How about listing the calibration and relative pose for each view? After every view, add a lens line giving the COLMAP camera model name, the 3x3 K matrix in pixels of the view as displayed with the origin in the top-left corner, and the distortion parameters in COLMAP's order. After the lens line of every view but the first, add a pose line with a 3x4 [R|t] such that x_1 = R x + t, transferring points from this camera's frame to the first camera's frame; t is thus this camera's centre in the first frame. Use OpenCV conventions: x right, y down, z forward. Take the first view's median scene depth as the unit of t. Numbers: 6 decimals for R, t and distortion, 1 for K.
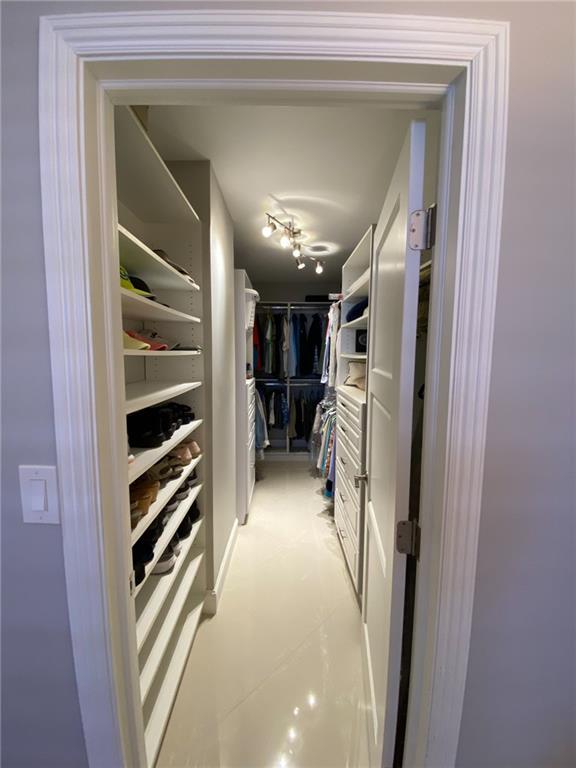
lens RADIAL K [[309.3, 0, 285.2], [0, 309.3, 381.4], [0, 0, 1]] dist [-0.007942, -0.002166]
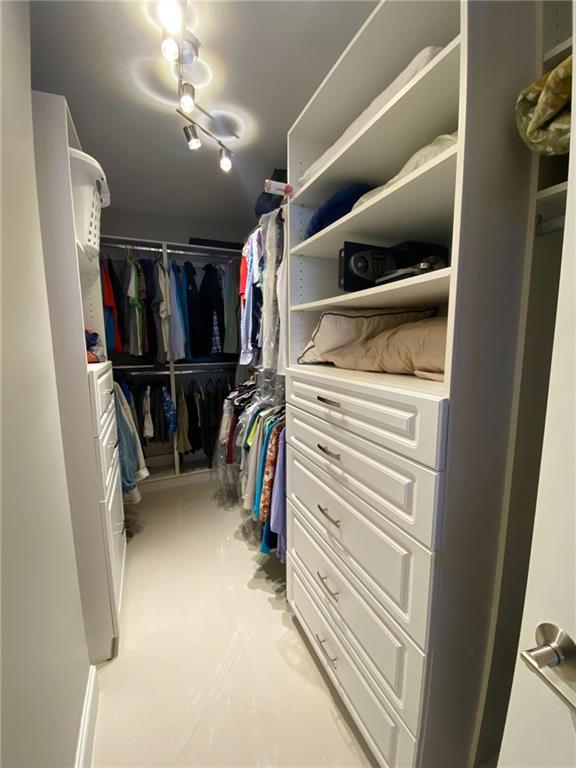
lens RADIAL K [[309.3, 0, 291.3], [0, 309.3, 381.7], [0, 0, 1]] dist [-0.007942, -0.002166]
pose [[0.911516, -0.066817, 0.405801, -0.029076], [0.049974, 0.997397, 0.051974, 0.009769], [-0.408218, -0.027096, 0.912482, 0.340083]]
